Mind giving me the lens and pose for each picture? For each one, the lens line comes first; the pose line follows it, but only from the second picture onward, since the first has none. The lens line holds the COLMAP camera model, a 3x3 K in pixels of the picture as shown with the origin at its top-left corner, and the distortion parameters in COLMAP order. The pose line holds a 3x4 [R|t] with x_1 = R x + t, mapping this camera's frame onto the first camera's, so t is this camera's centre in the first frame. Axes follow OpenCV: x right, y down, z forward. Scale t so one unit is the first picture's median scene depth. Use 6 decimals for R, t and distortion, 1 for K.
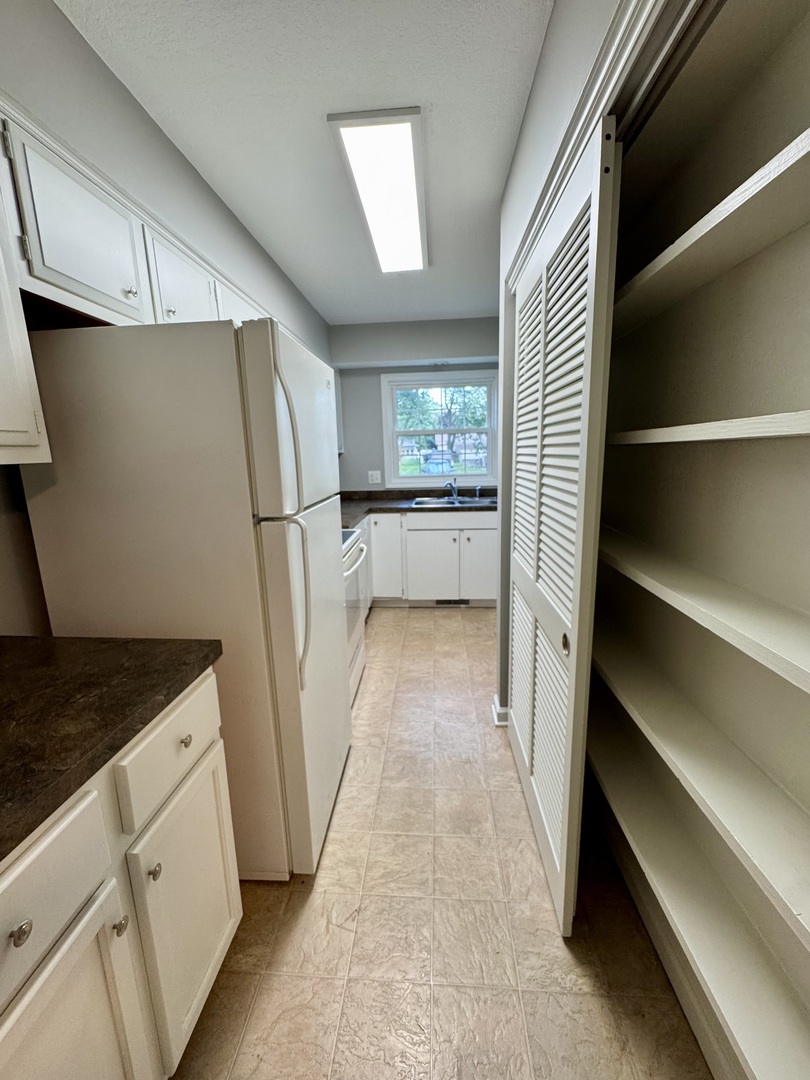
lens RADIAL K [[436.5, 0, 405.0], [0, 436.5, 540.0], [0, 0, 1]] dist [0.000021, 0.000147]
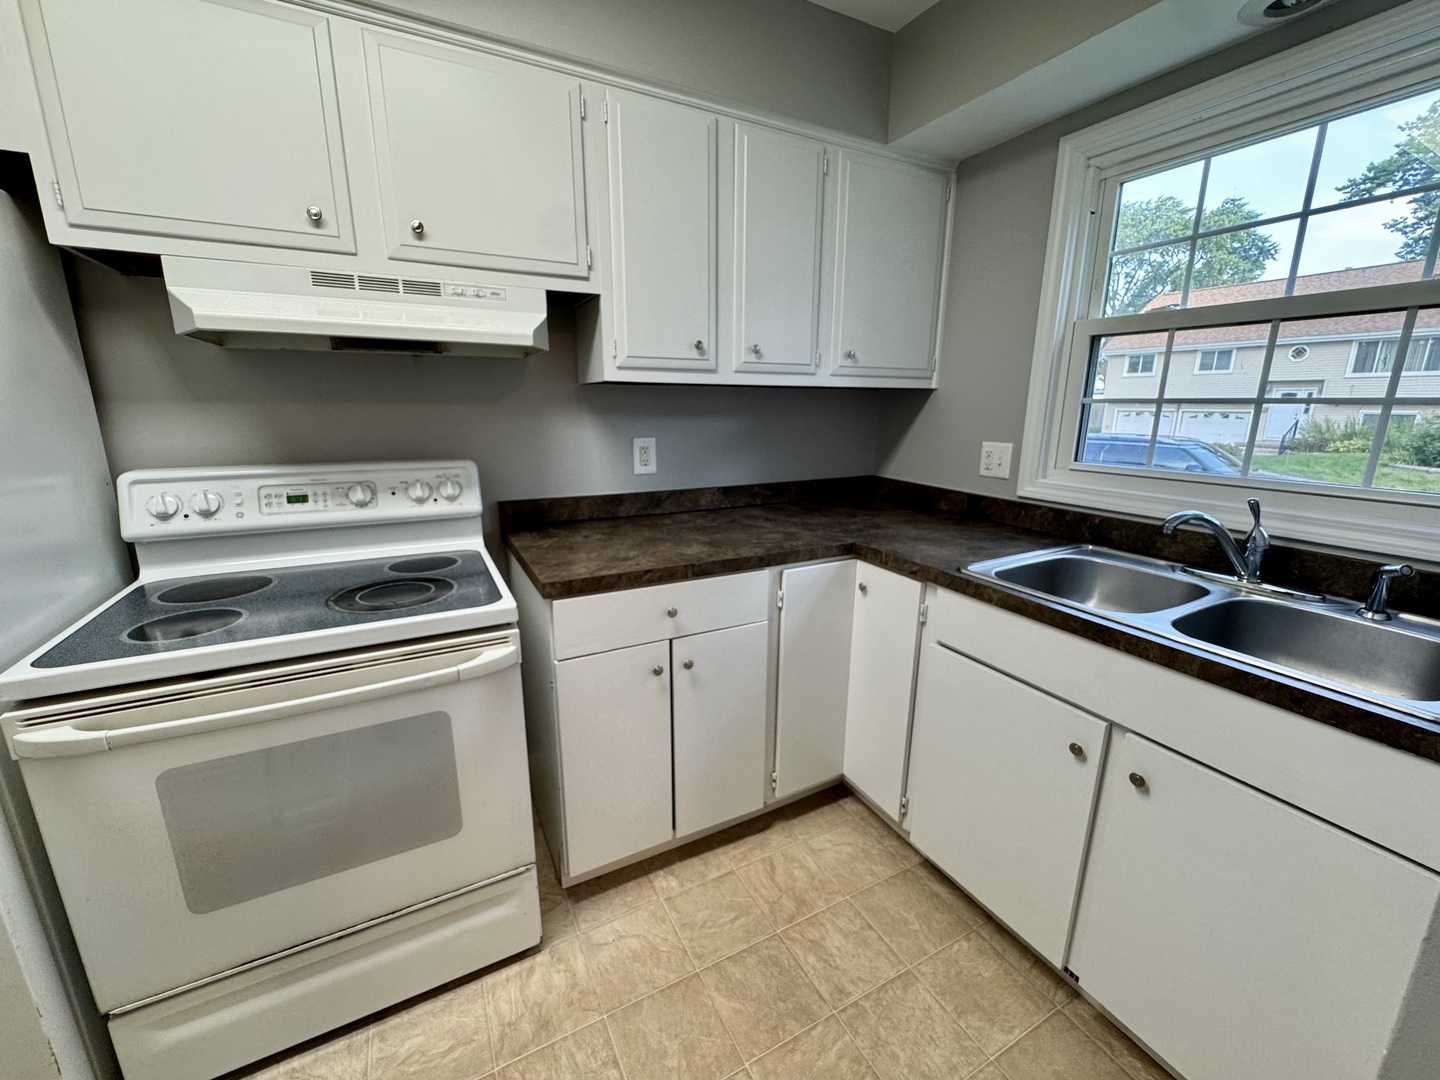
lens RADIAL K [[582.0, 0, 720.0], [0, 582.0, 540.0], [0, 0, 1]] dist [0.000021, 0.000147]
pose [[0.523438, 0.227091, -0.821244, 0.249193], [-0.189547, 0.970713, 0.147610, -0.124490], [0.830713, 0.078400, 0.551153, 0.645854]]
